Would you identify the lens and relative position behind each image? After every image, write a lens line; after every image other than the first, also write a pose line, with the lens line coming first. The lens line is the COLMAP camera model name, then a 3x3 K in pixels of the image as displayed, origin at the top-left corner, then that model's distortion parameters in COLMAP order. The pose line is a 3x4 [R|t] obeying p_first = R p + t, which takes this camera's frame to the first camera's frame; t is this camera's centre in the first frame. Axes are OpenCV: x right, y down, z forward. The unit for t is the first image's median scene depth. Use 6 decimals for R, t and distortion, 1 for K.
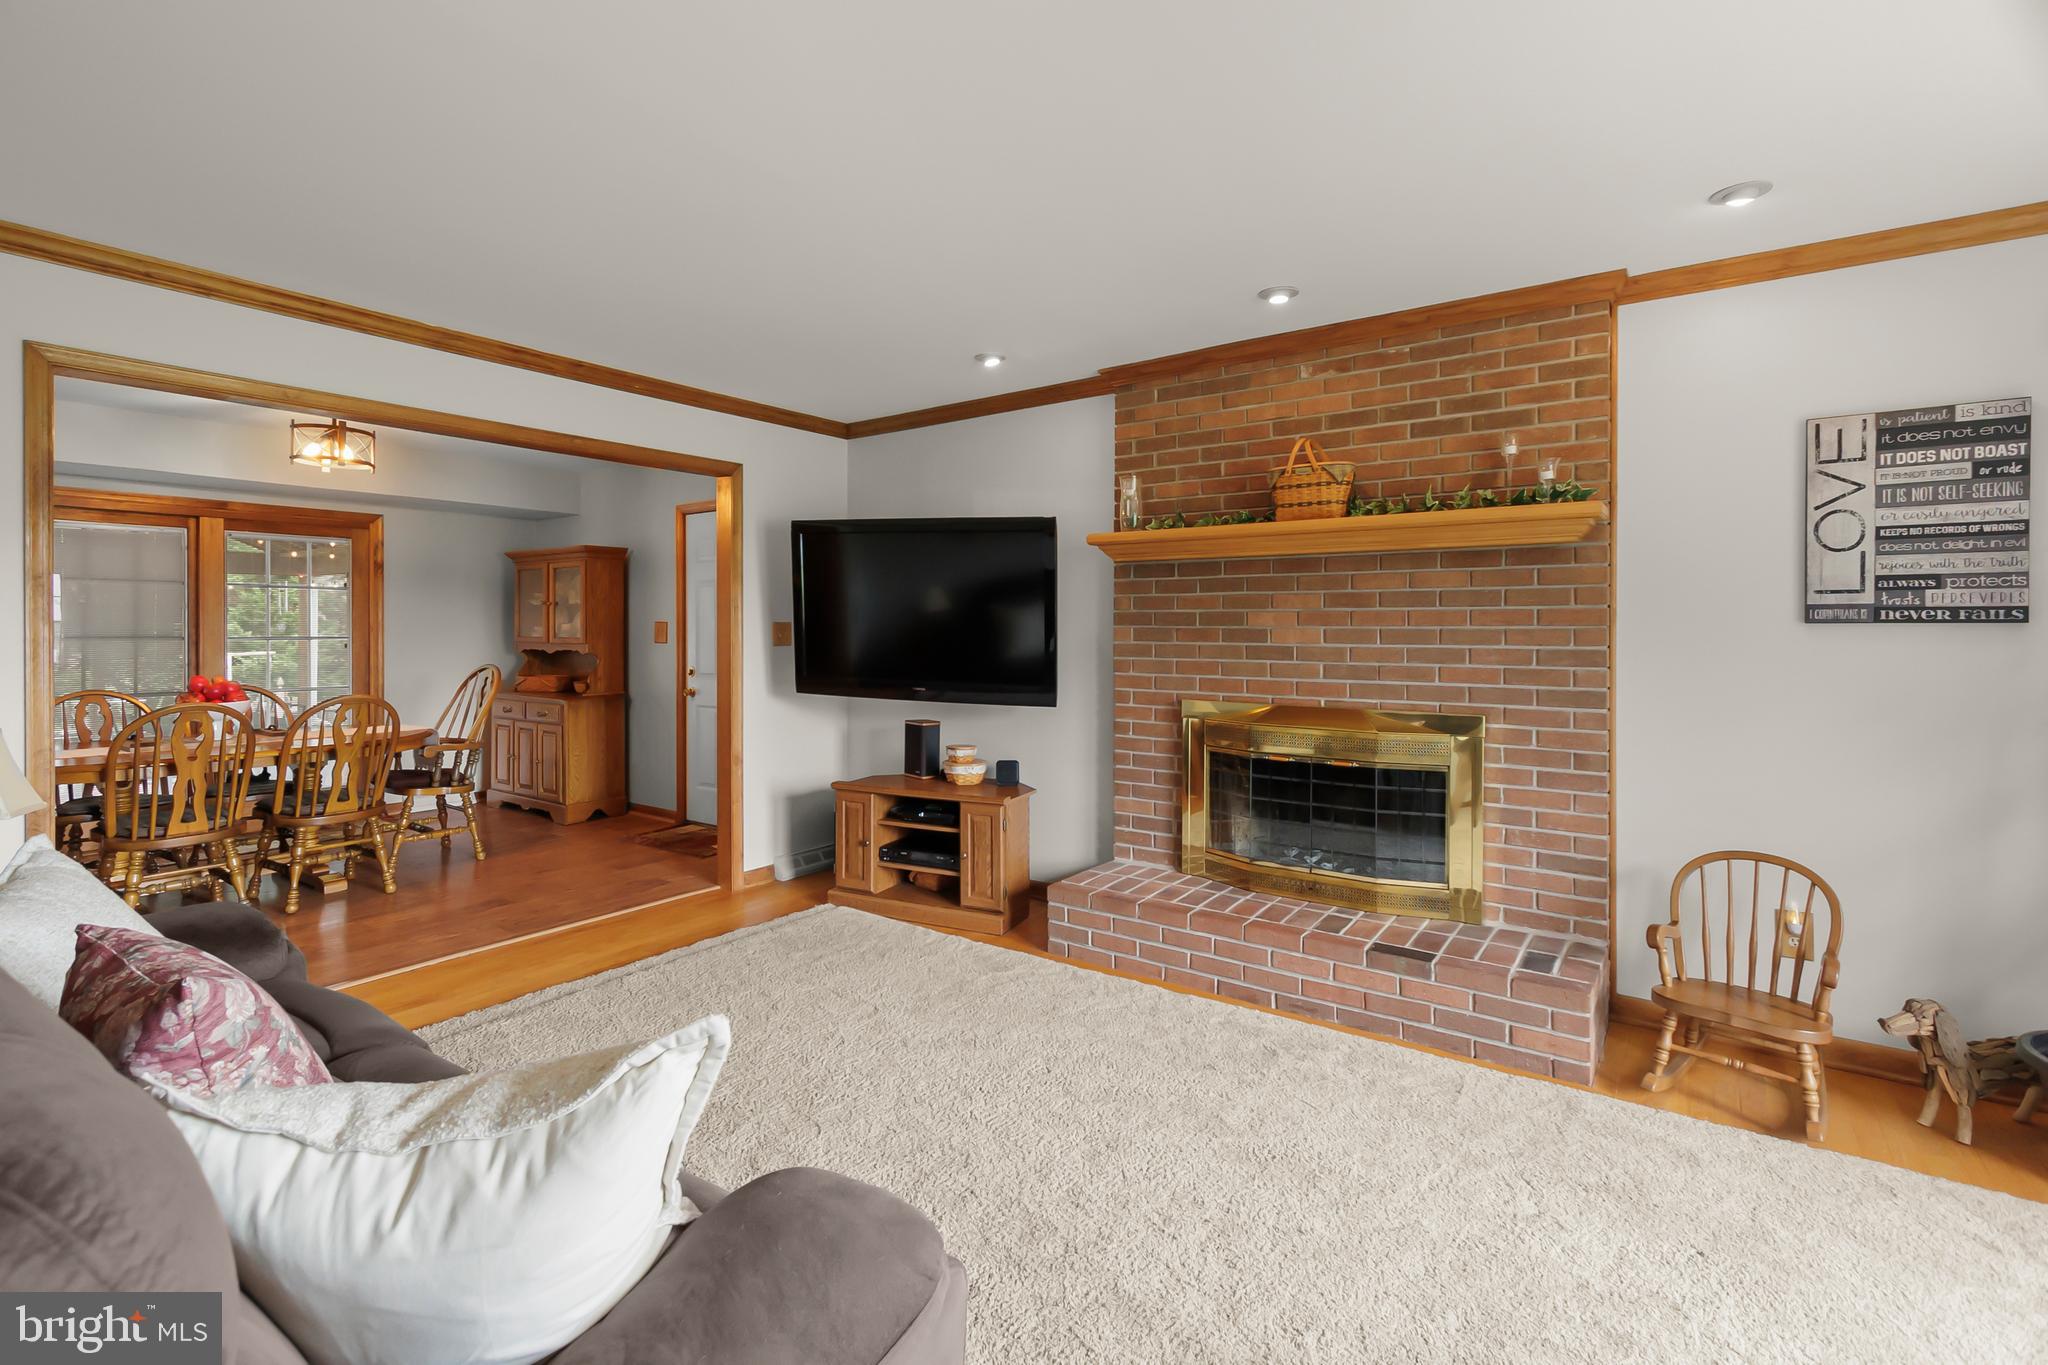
lens RADIAL K [[931.1, 0, 995.3], [0, 931.1, 633.2], [0, 0, 1]] dist [0.004755, -0.001526]
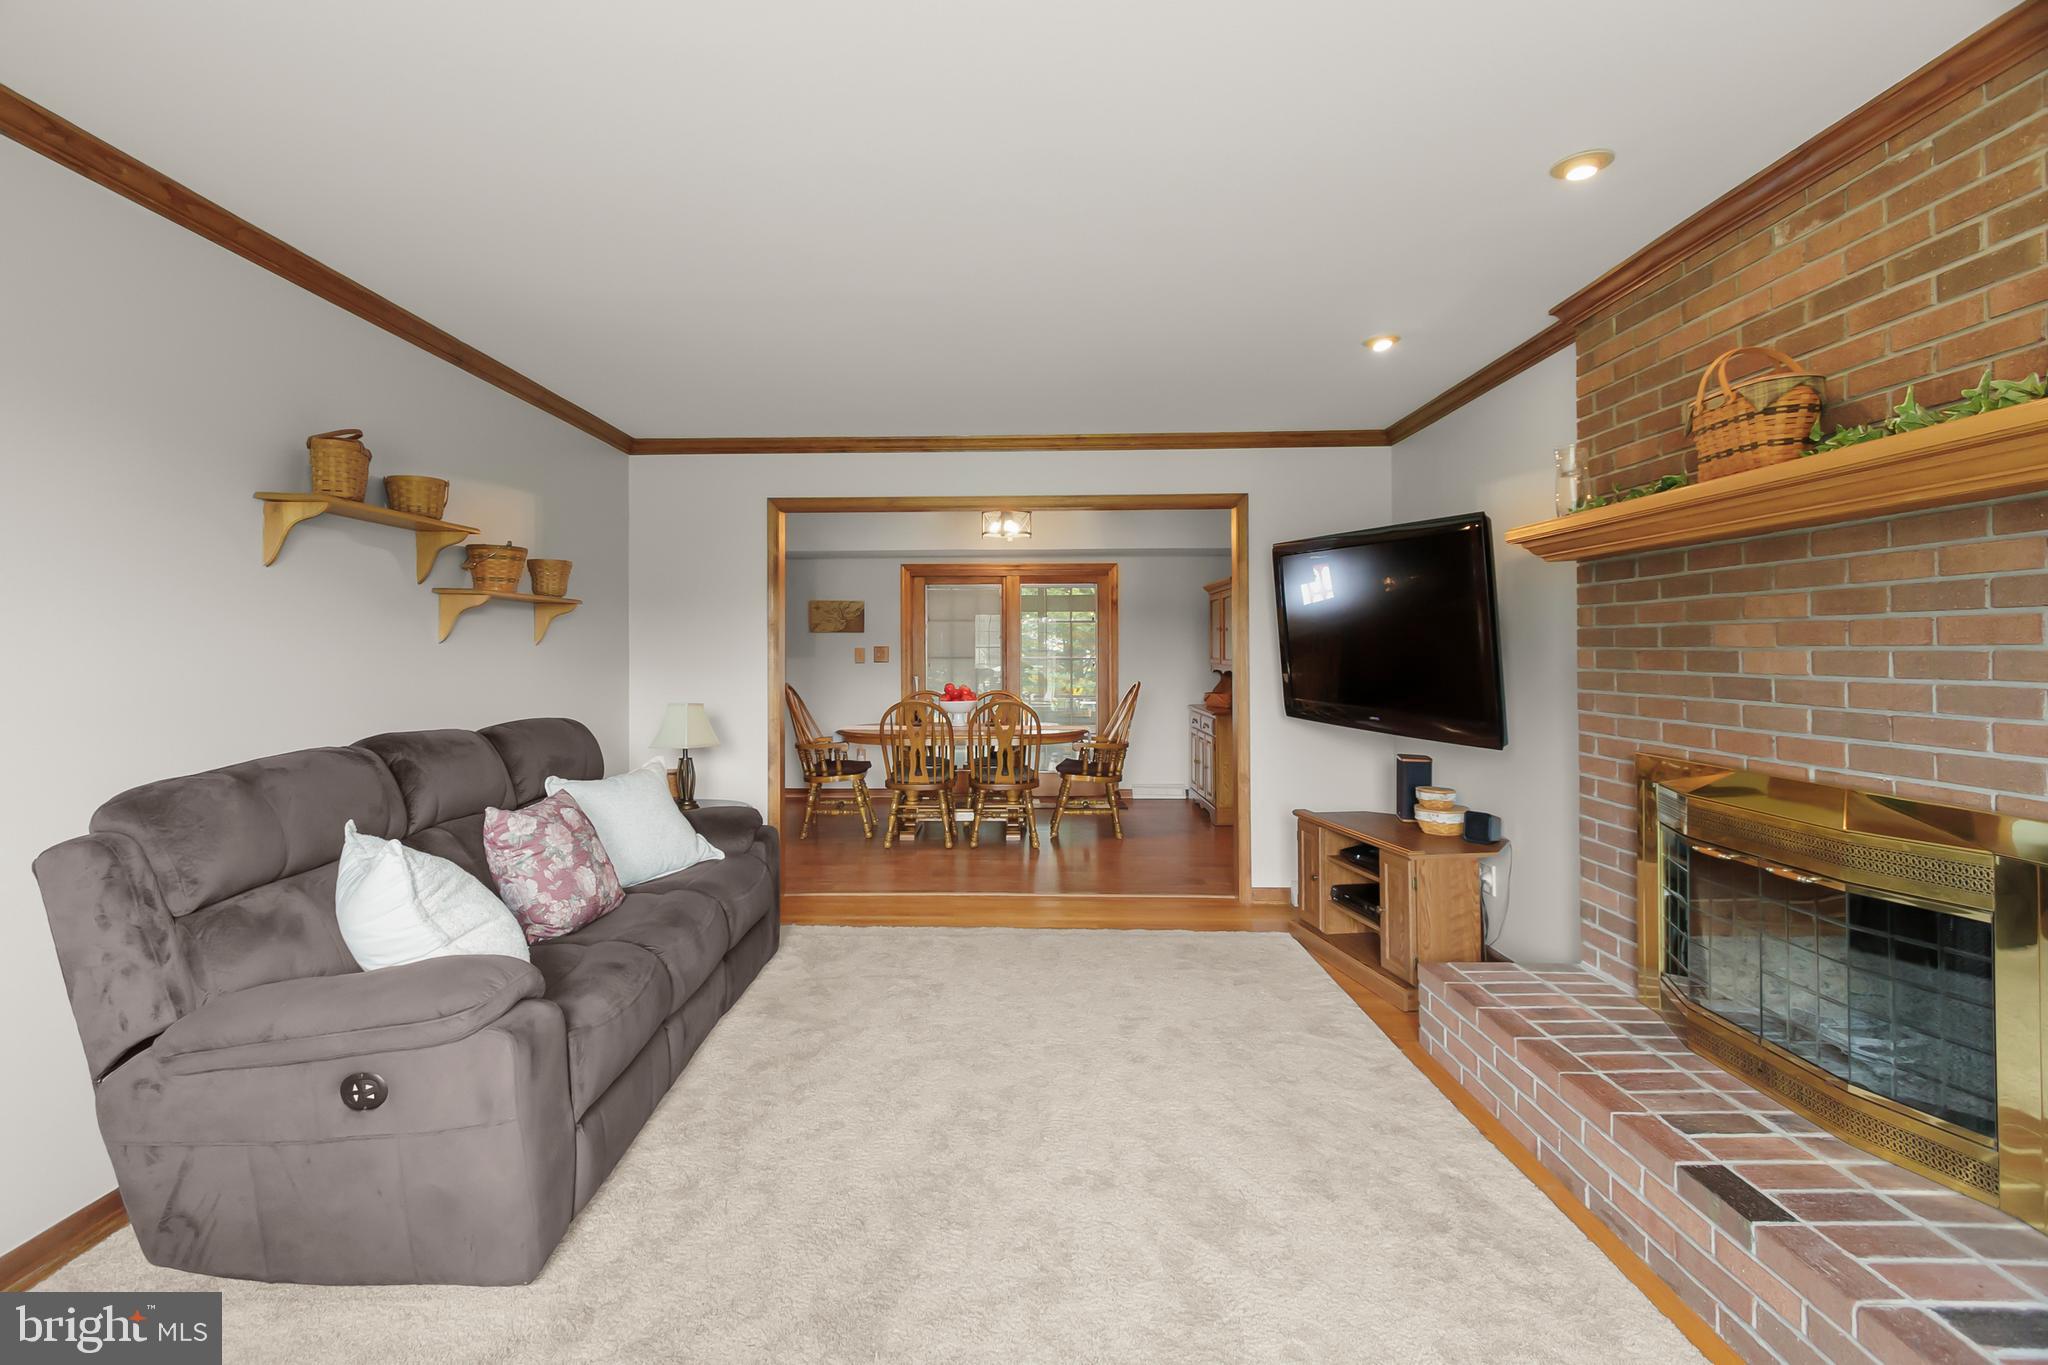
lens RADIAL K [[931.1, 0, 991.3], [0, 931.1, 645.9], [0, 0, 1]] dist [0.004755, -0.001526]
pose [[0.578862, -0.006655, -0.815398, 0.505673], [-0.001842, 0.999953, -0.009469, -0.001038], [0.815423, 0.006983, 0.578823, 0.203938]]
